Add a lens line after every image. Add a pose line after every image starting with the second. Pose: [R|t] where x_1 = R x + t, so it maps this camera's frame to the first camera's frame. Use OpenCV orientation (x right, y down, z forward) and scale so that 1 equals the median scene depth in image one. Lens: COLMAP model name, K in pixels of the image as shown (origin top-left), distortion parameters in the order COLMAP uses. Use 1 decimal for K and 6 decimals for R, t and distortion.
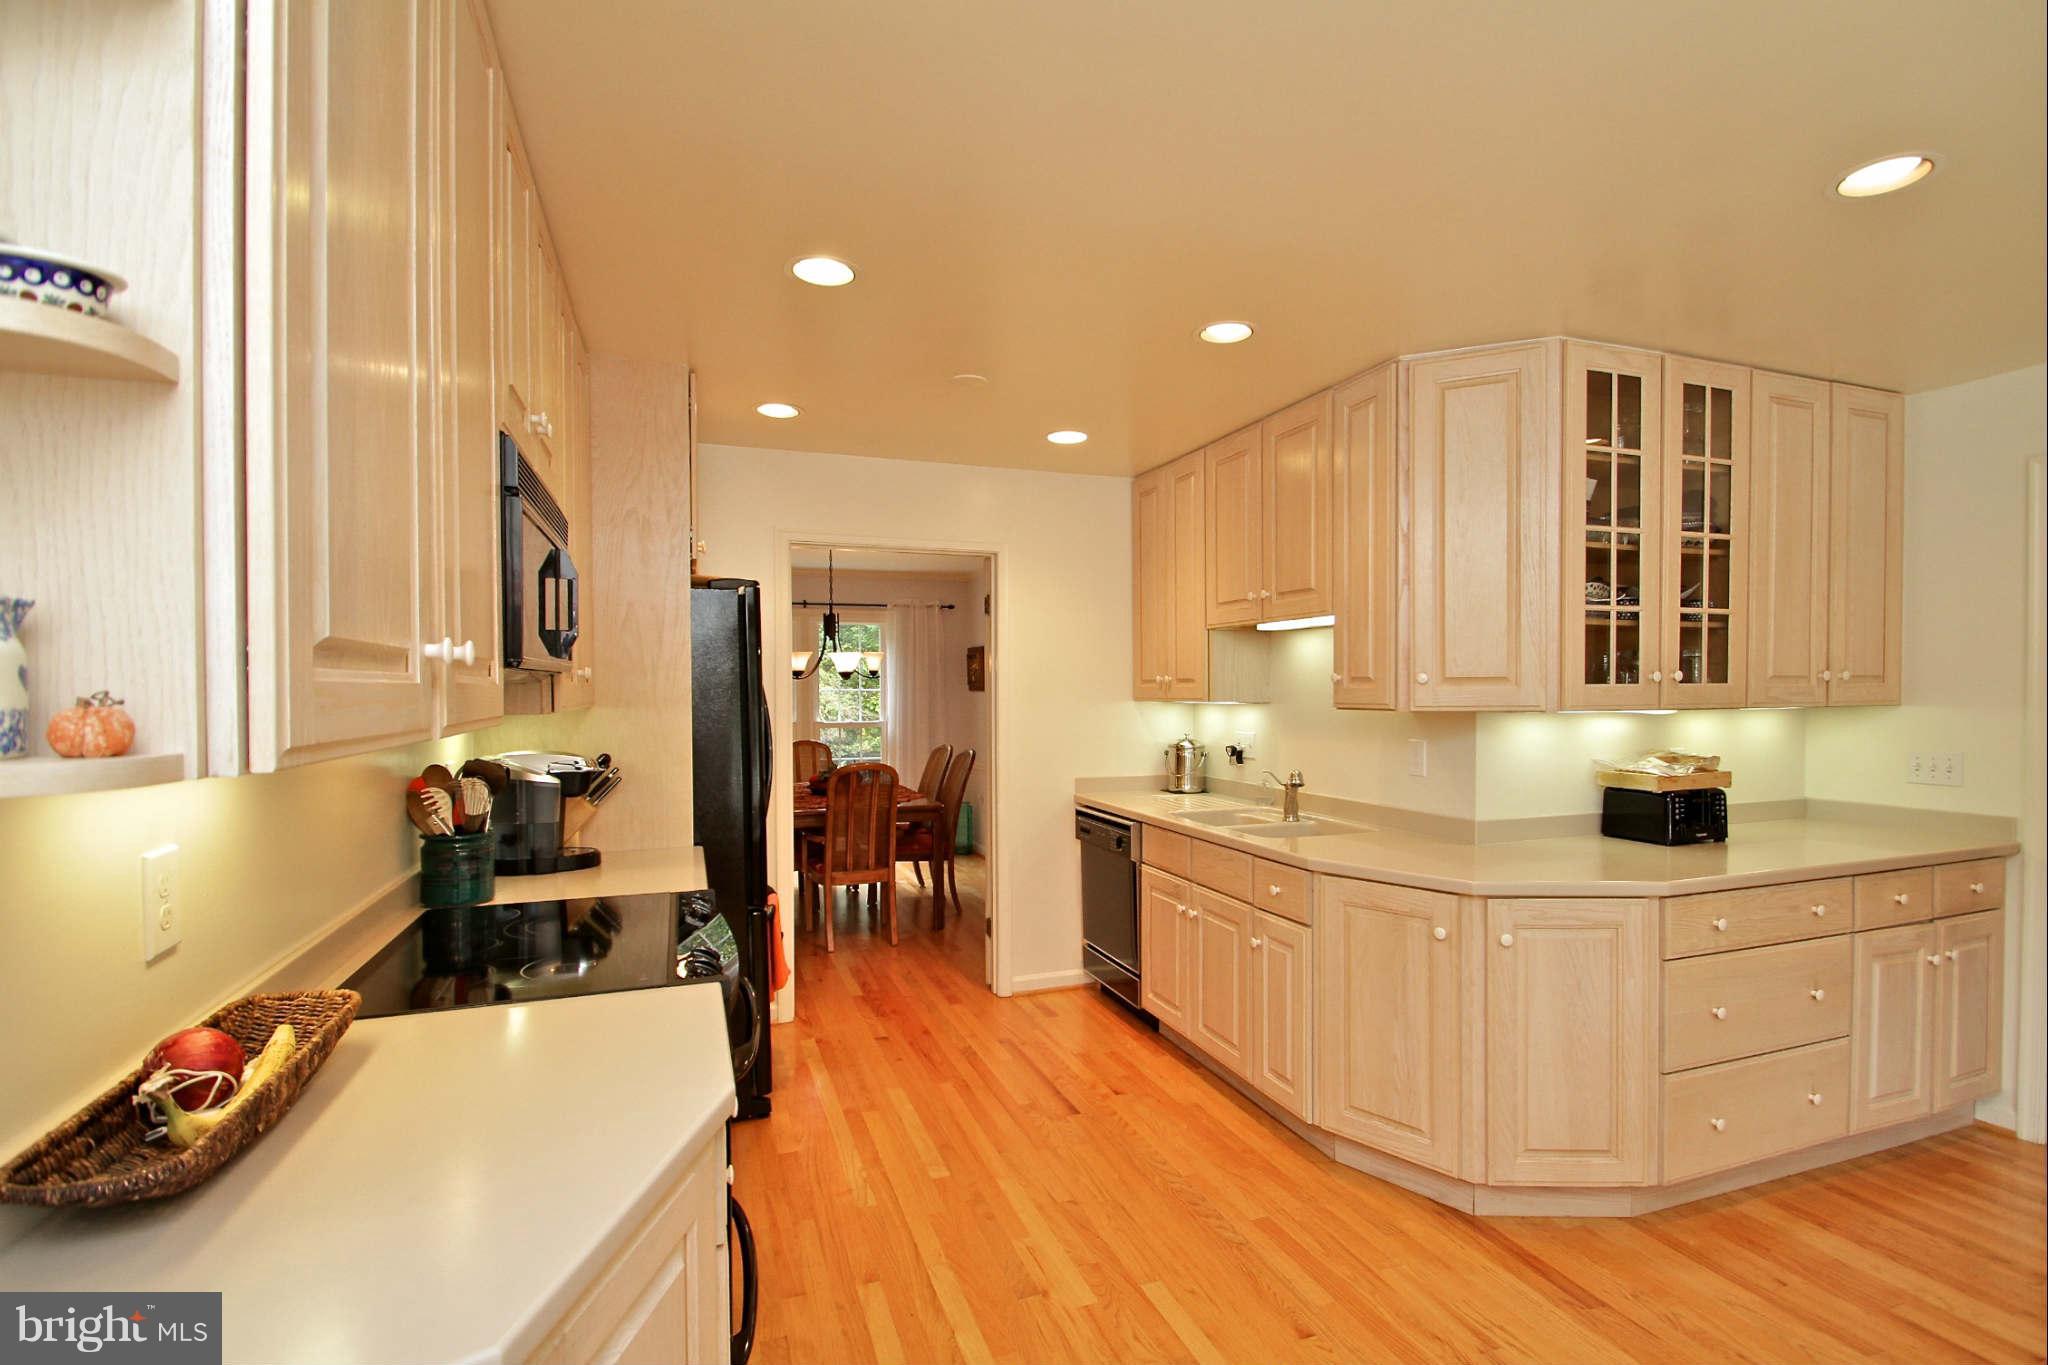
lens RADIAL K [[977.2, 0, 1040.6], [0, 977.2, 701.3], [0, 0, 1]] dist [-0.005616, -0.001468]
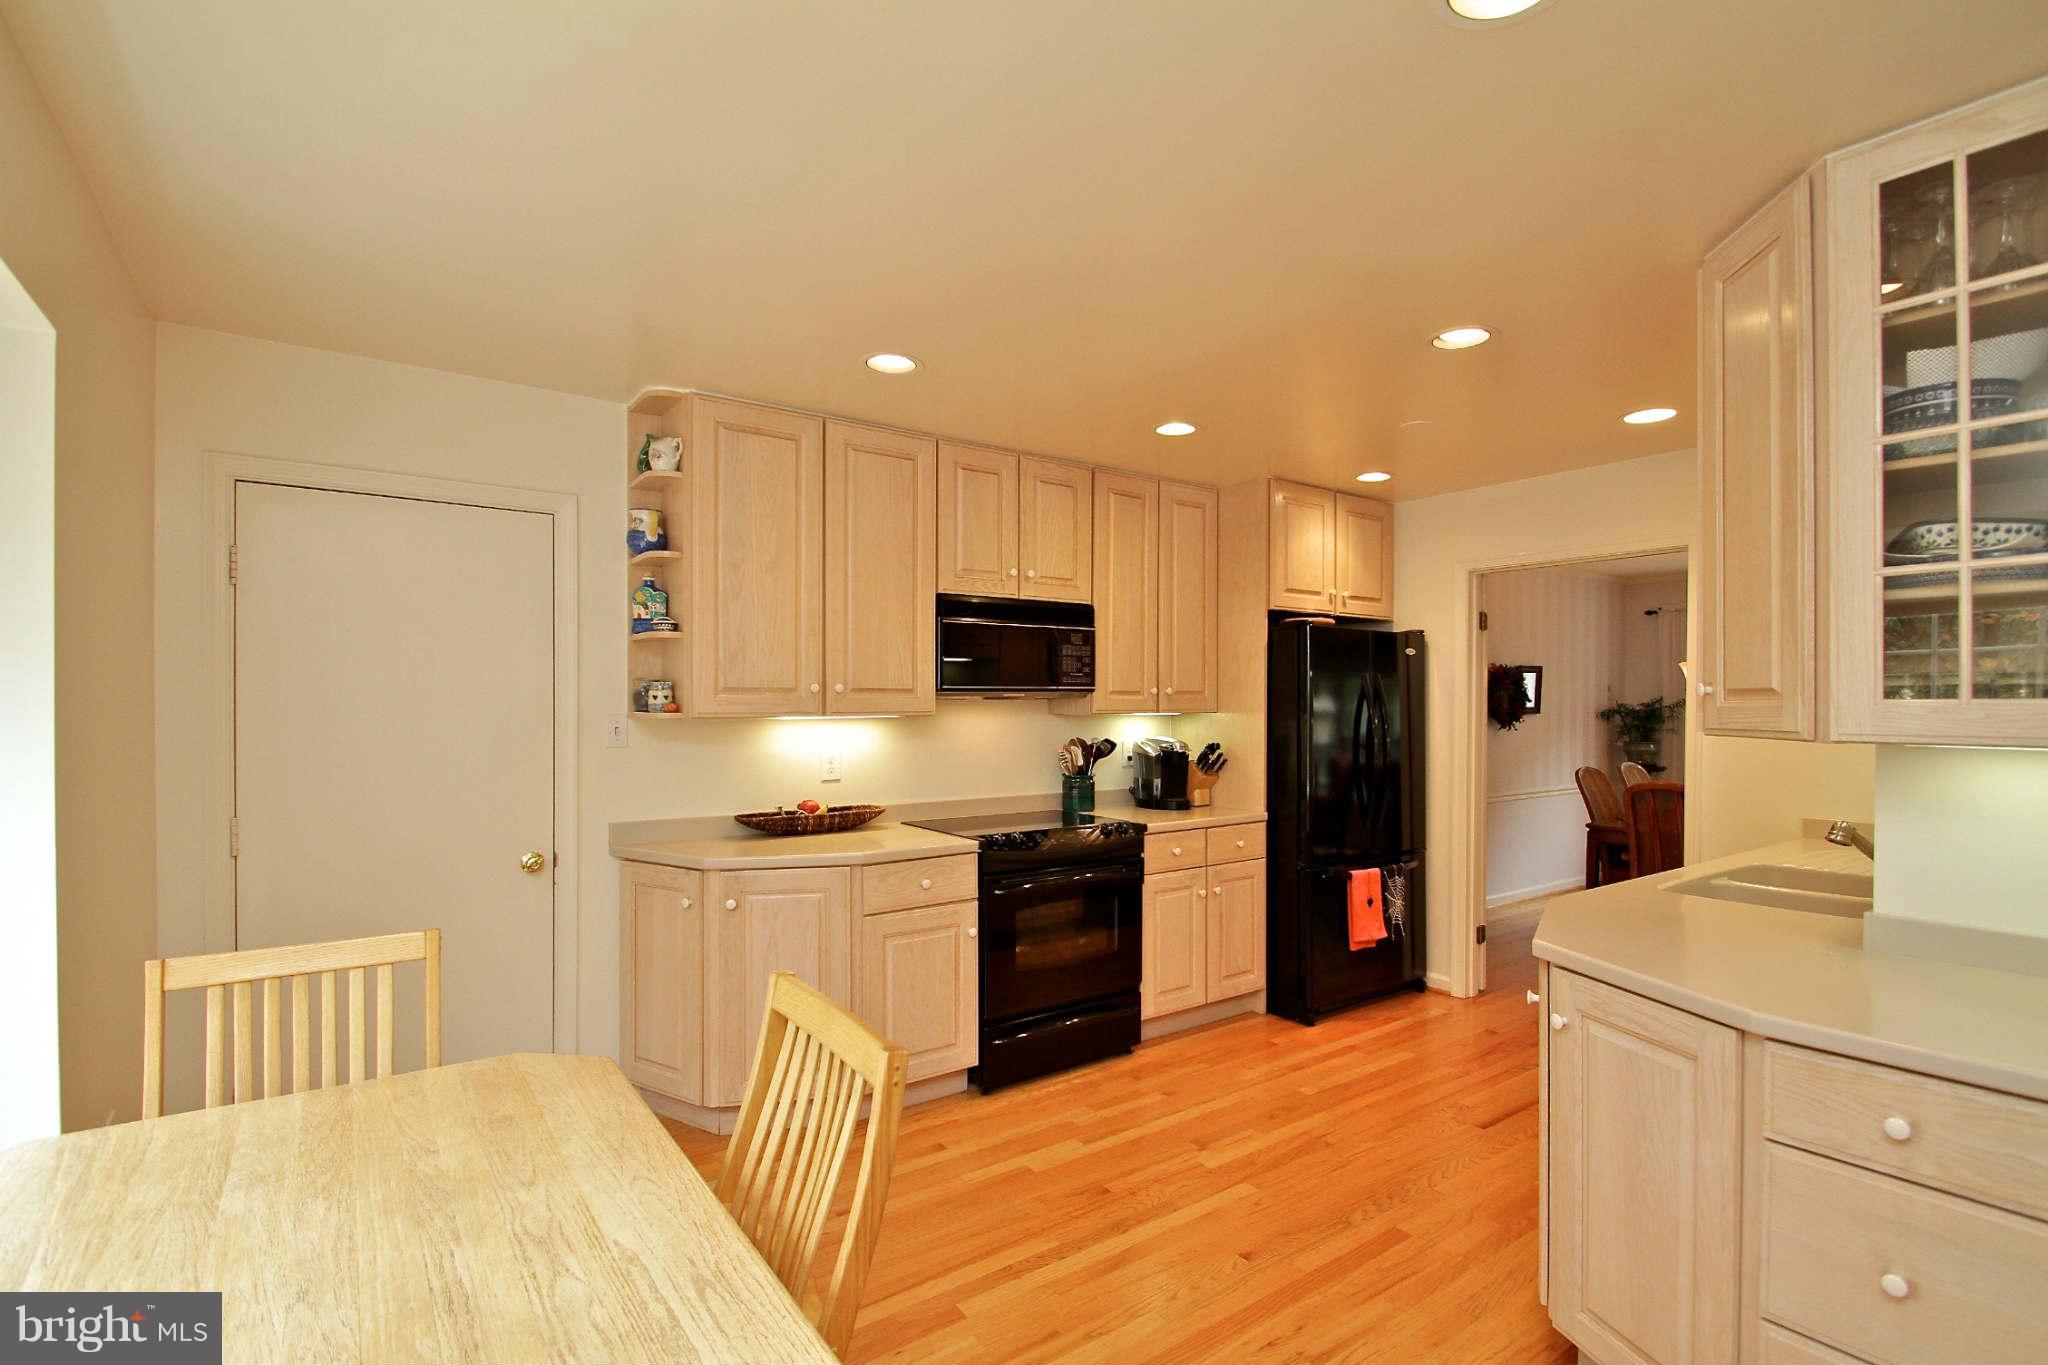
lens RADIAL K [[977.2, 0, 1040.0], [0, 977.2, 693.5], [0, 0, 1]] dist [-0.005616, -0.001468]
pose [[0.253515, -0.001956, -0.967329, 1.010439], [-0.017055, 0.999833, -0.006491, -0.008426], [0.967181, 0.018143, 0.253439, 0.344465]]
